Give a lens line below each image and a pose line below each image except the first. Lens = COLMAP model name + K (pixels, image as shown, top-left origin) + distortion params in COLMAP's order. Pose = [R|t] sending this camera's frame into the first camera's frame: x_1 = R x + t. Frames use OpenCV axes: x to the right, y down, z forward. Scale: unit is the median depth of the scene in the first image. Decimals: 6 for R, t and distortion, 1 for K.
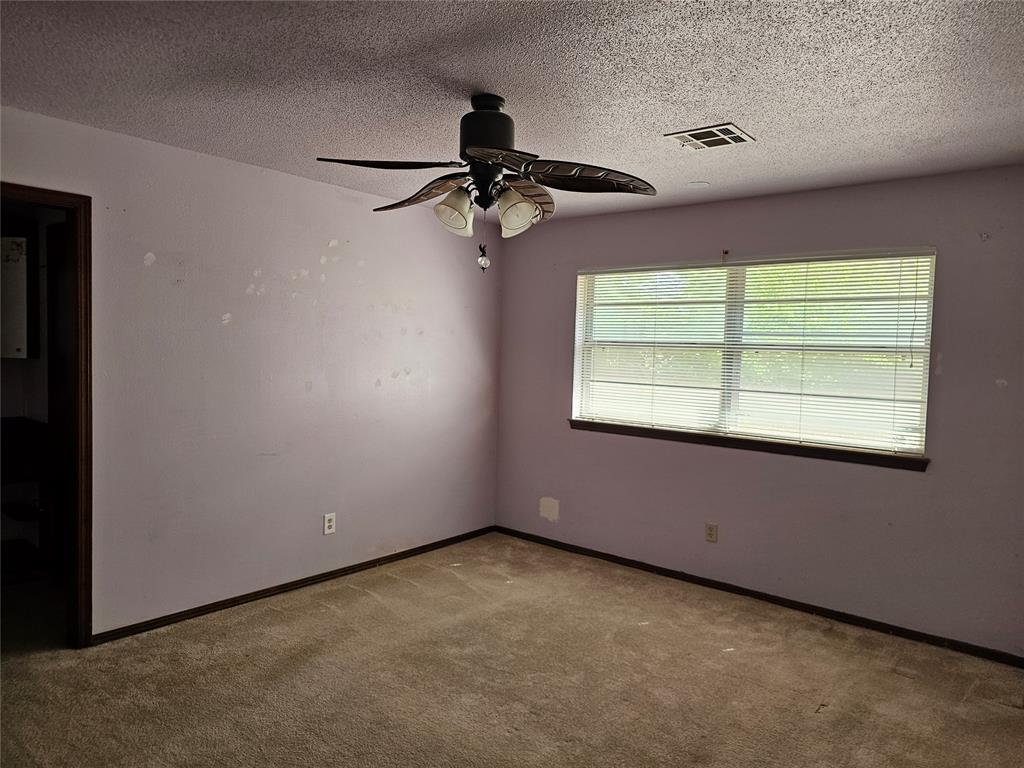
lens RADIAL K [[689.6, 0, 515.6], [0, 689.6, 379.4], [0, 0, 1]] dist [0.056970, -0.042883]
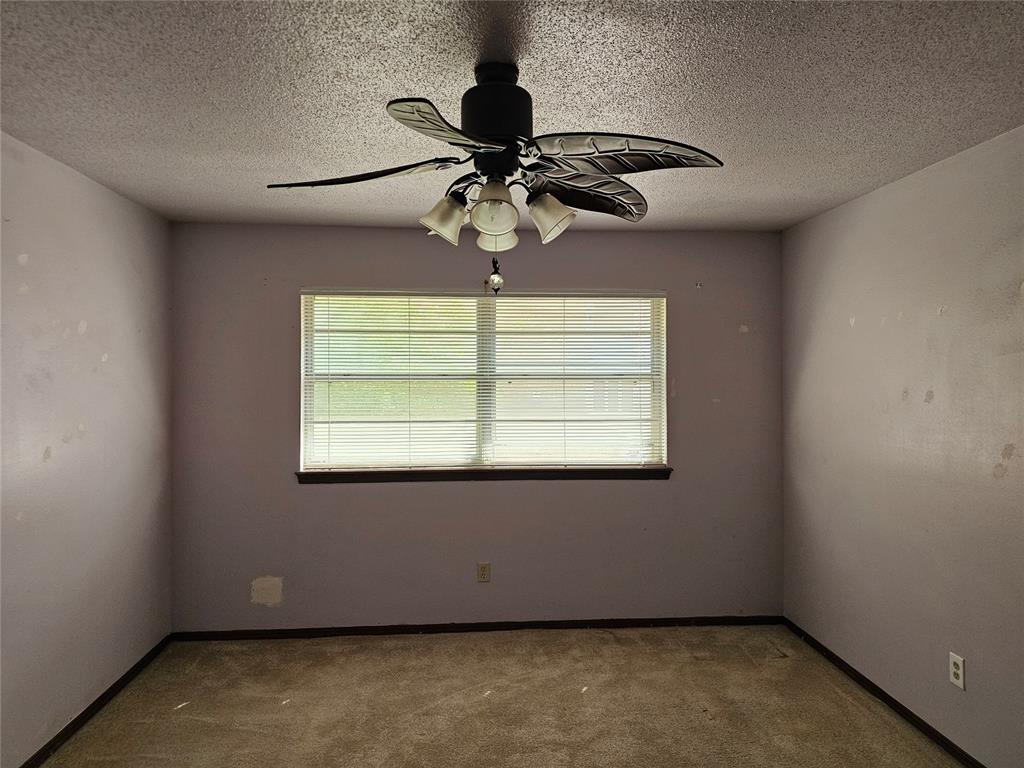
lens RADIAL K [[689.6, 0, 503.6], [0, 689.6, 370.2], [0, 0, 1]] dist [0.056970, -0.042883]
pose [[0.726821, -0.023174, 0.686436, -0.383588], [0.055575, 0.998138, -0.025148, -0.035261], [-0.684575, 0.056427, 0.726755, 0.302380]]
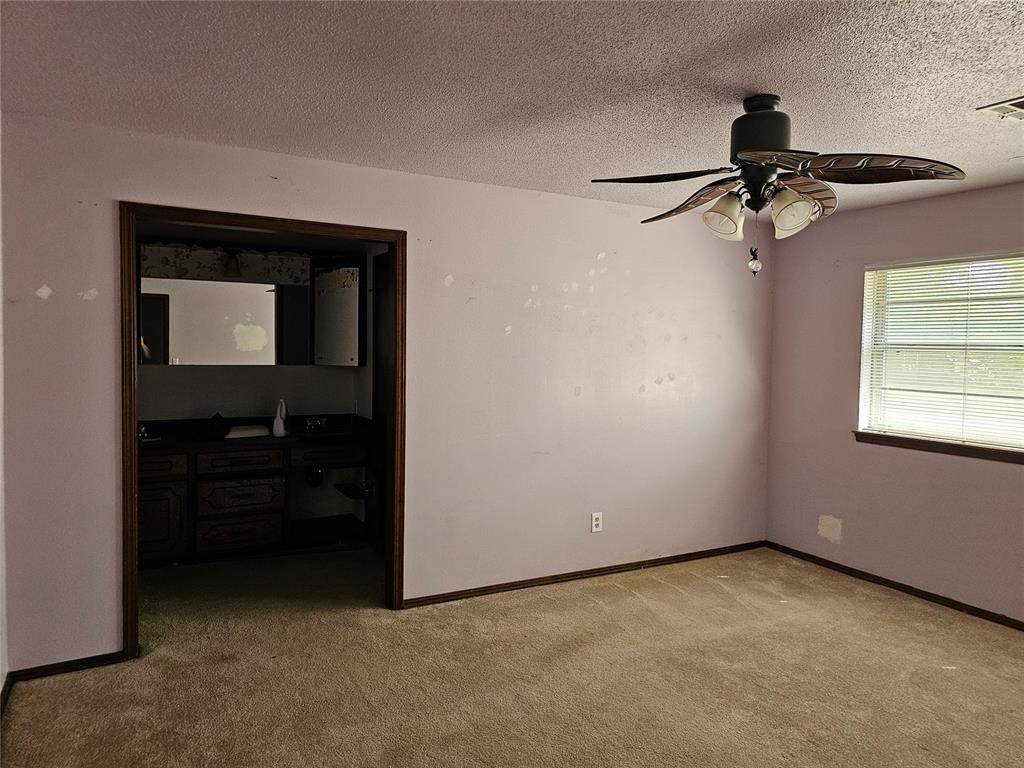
lens RADIAL K [[689.6, 0, 512.0], [0, 689.6, 377.7], [0, 0, 1]] dist [0.056970, -0.042883]
pose [[0.928868, 0.002880, -0.370400, -0.000660], [-0.006686, 0.999937, -0.008992, -0.000957], [0.370350, 0.010829, 0.928829, -0.023694]]
